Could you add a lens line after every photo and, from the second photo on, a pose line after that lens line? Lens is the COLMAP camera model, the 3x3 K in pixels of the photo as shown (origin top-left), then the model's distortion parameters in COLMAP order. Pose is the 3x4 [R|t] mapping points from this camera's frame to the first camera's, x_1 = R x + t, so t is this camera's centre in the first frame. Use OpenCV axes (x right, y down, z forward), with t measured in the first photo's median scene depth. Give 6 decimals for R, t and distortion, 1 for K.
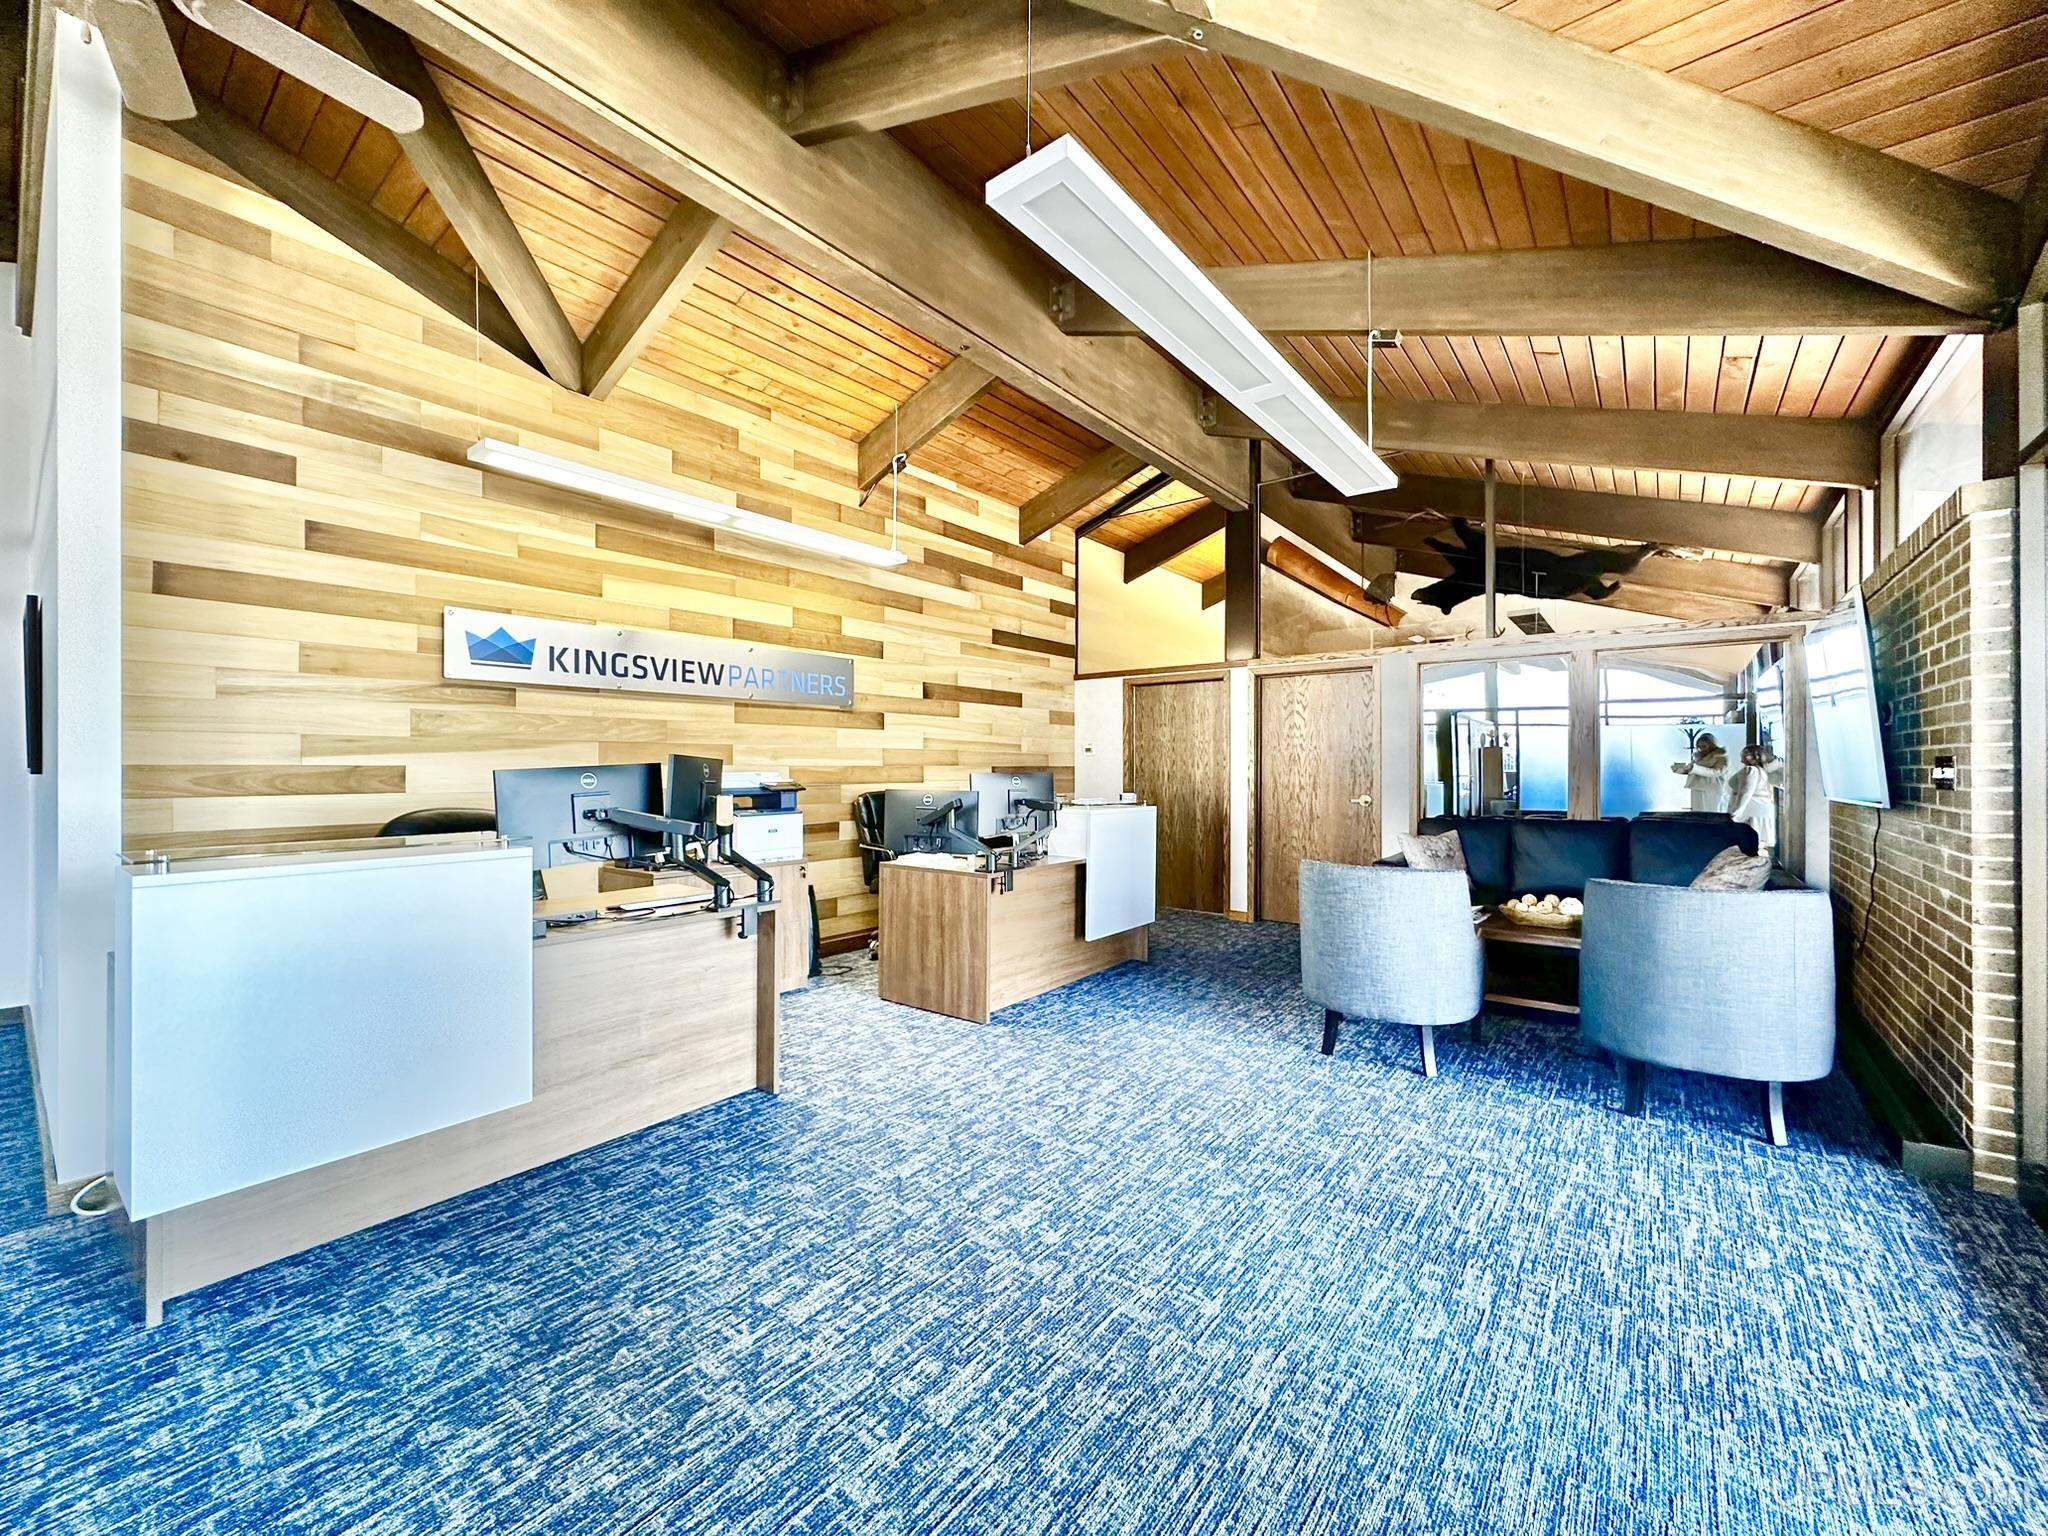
lens RADIAL K [[814.8, 0, 1020.7], [0, 814.8, 766.1], [0, 0, 1]] dist [-0.002214, 0.000144]
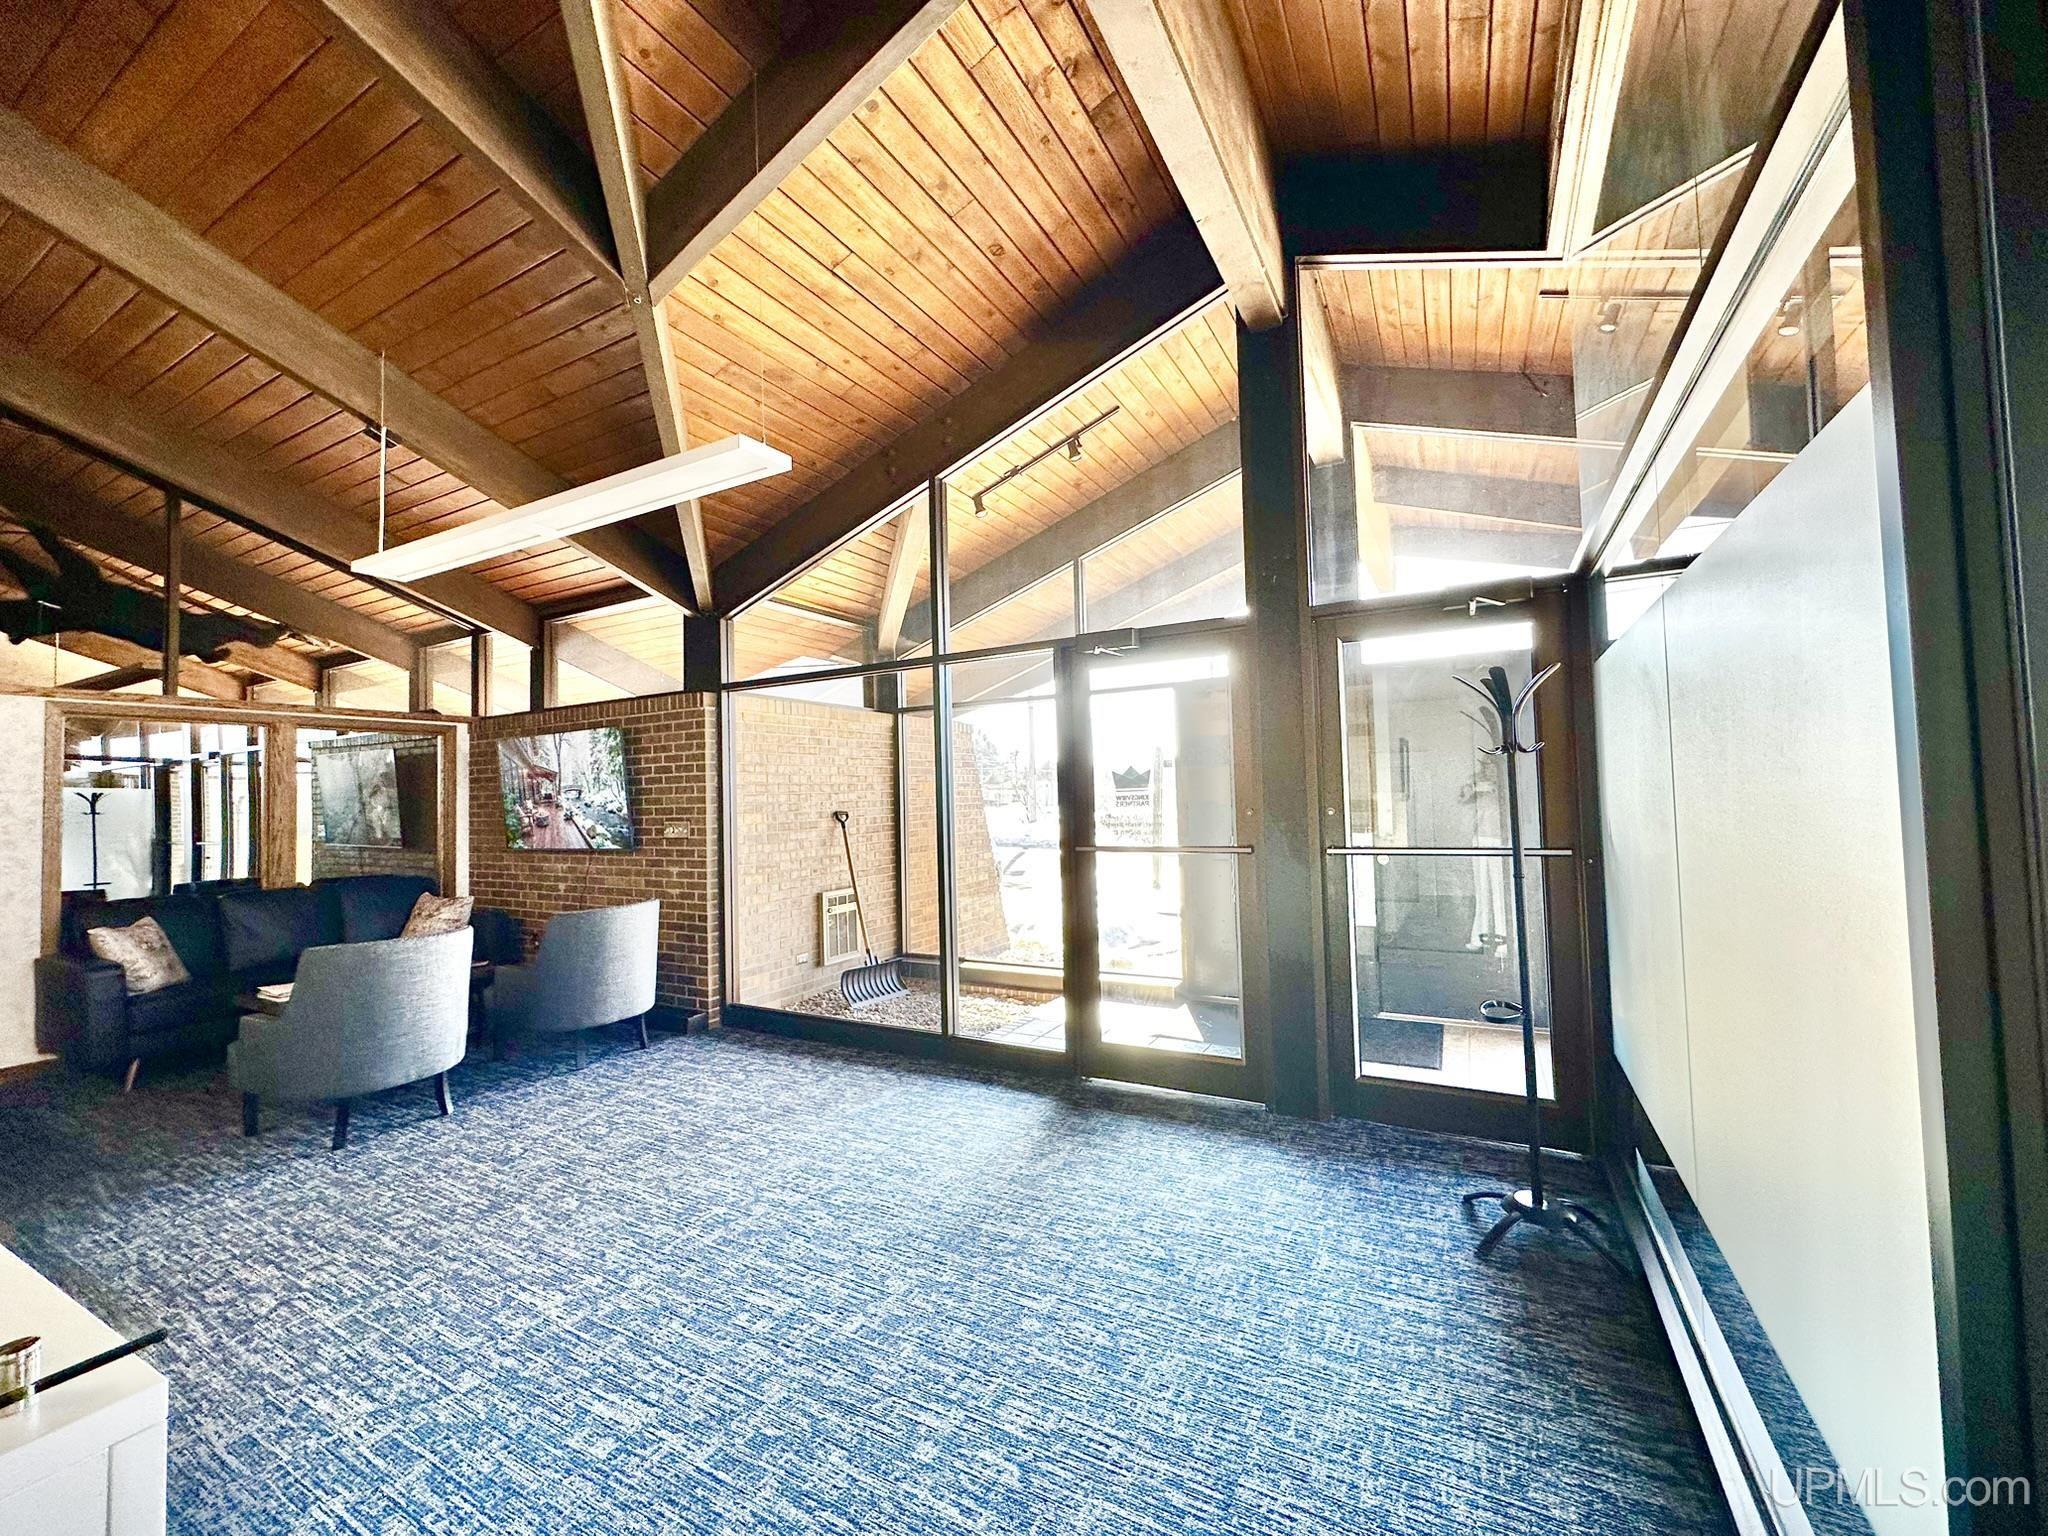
lens RADIAL K [[814.8, 0, 1020.7], [0, 814.8, 766.1], [0, 0, 1]] dist [-0.002214, 0.000144]
pose [[-0.159802, 0.044577, 0.986142, -0.892139], [0.023937, 0.998861, -0.041273, -0.042583], [-0.986859, 0.017010, -0.160687, 0.453968]]
